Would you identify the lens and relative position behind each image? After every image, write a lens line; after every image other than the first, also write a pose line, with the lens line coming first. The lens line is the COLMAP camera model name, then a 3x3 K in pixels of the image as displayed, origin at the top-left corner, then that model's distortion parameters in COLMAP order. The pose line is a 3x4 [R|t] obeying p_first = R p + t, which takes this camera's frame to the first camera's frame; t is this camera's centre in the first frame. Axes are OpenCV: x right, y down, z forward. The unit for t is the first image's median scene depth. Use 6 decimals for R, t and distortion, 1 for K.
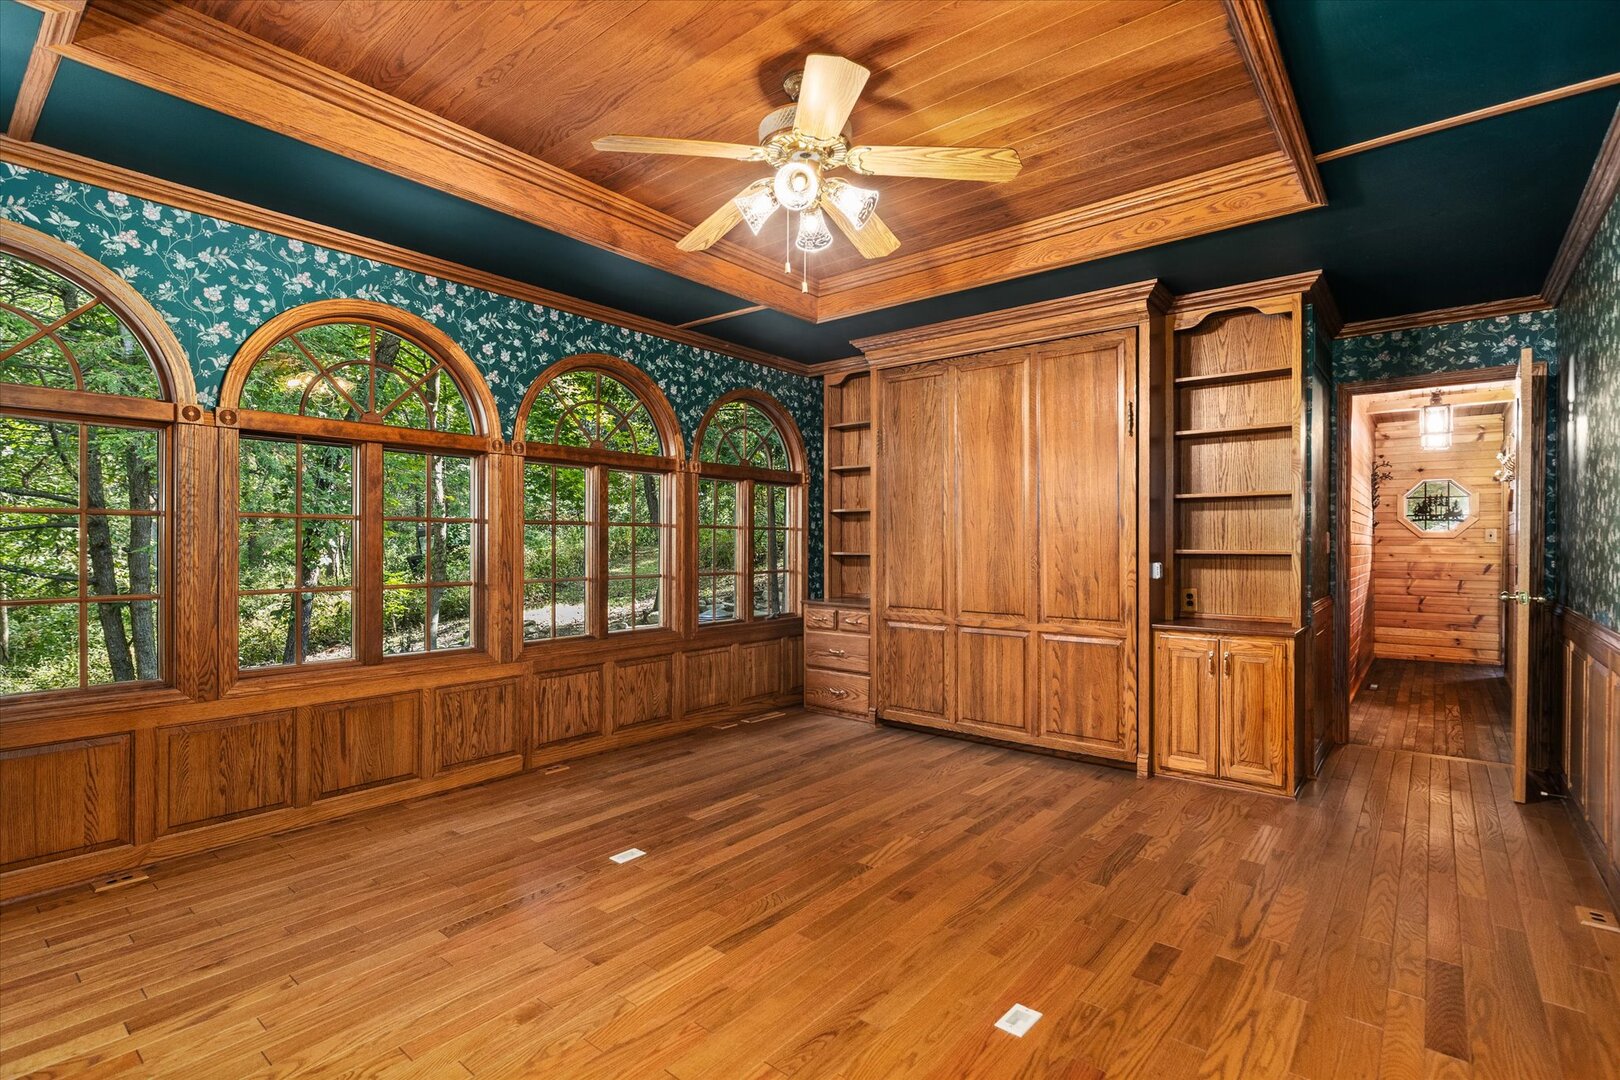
lens RADIAL K [[763.2, 0, 810.0], [0, 763.2, 540.0], [0, 0, 1]] dist [0.001284, 0.000009]
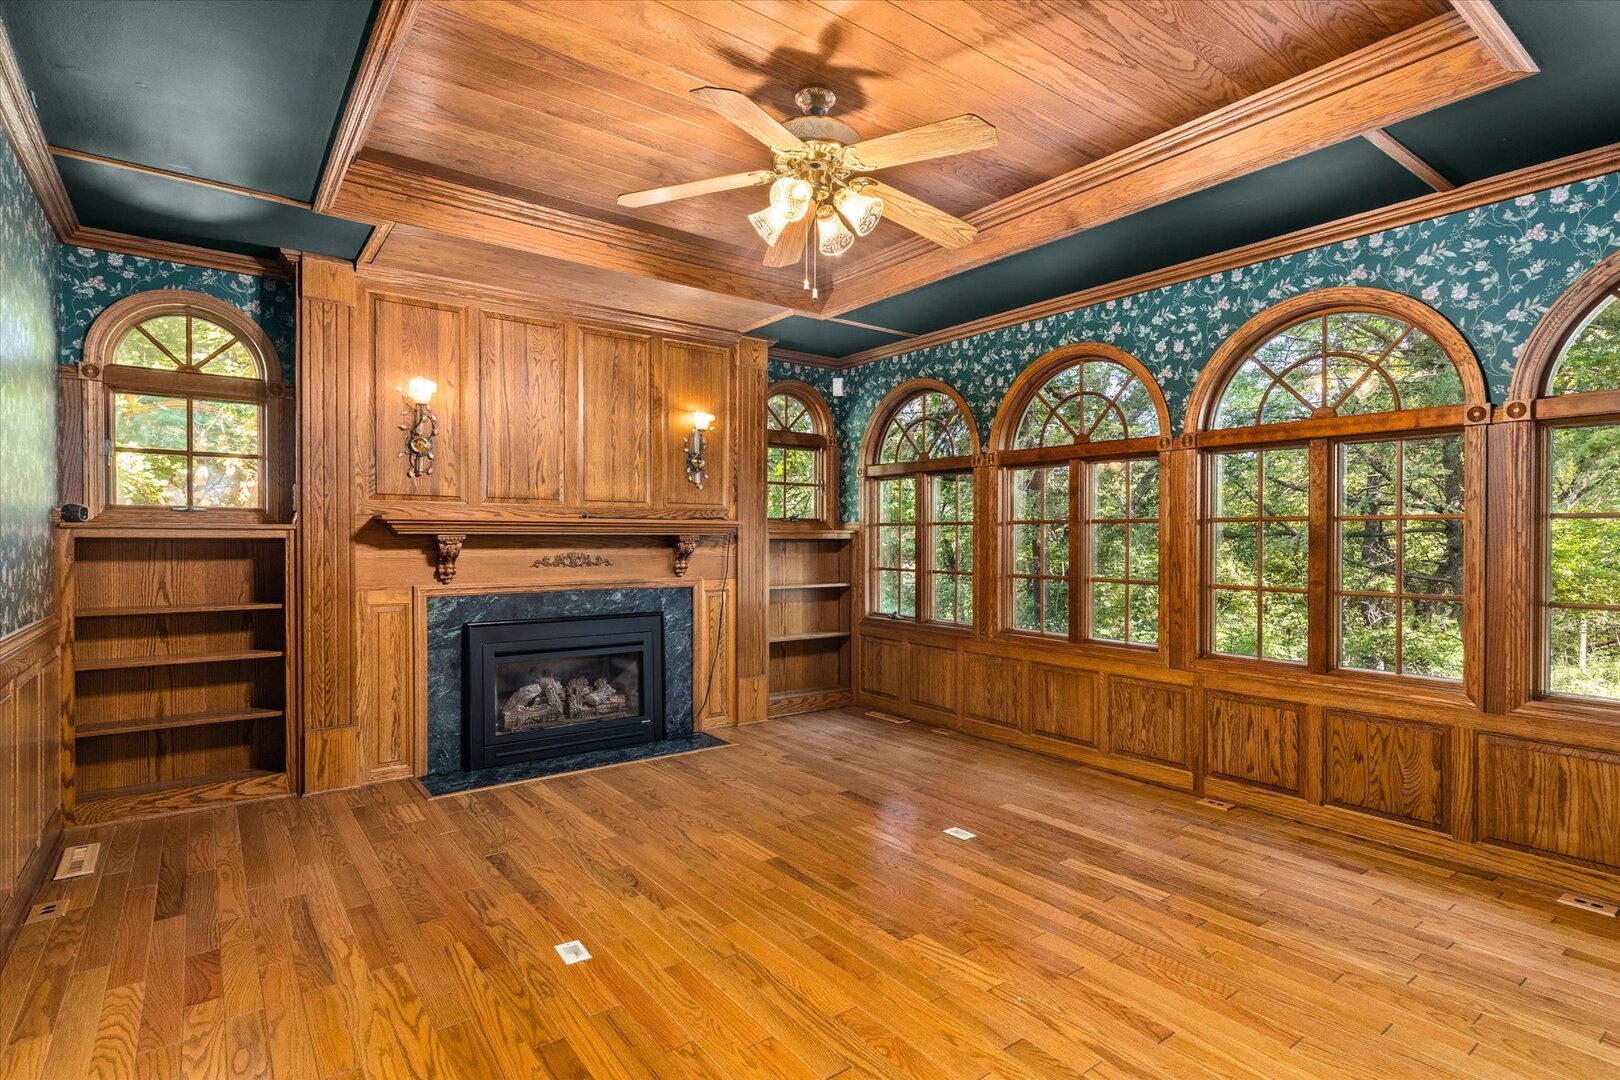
lens RADIAL K [[813.6, 0, 856.7], [0, 813.6, 549.5], [0, 0, 1]] dist [0.001363, -0.000096]
pose [[-0.207414, 0.008966, -0.978212, 0.705047], [-0.005504, 0.999931, 0.010333, 0.003662], [0.978238, 0.007527, -0.207350, 0.853491]]
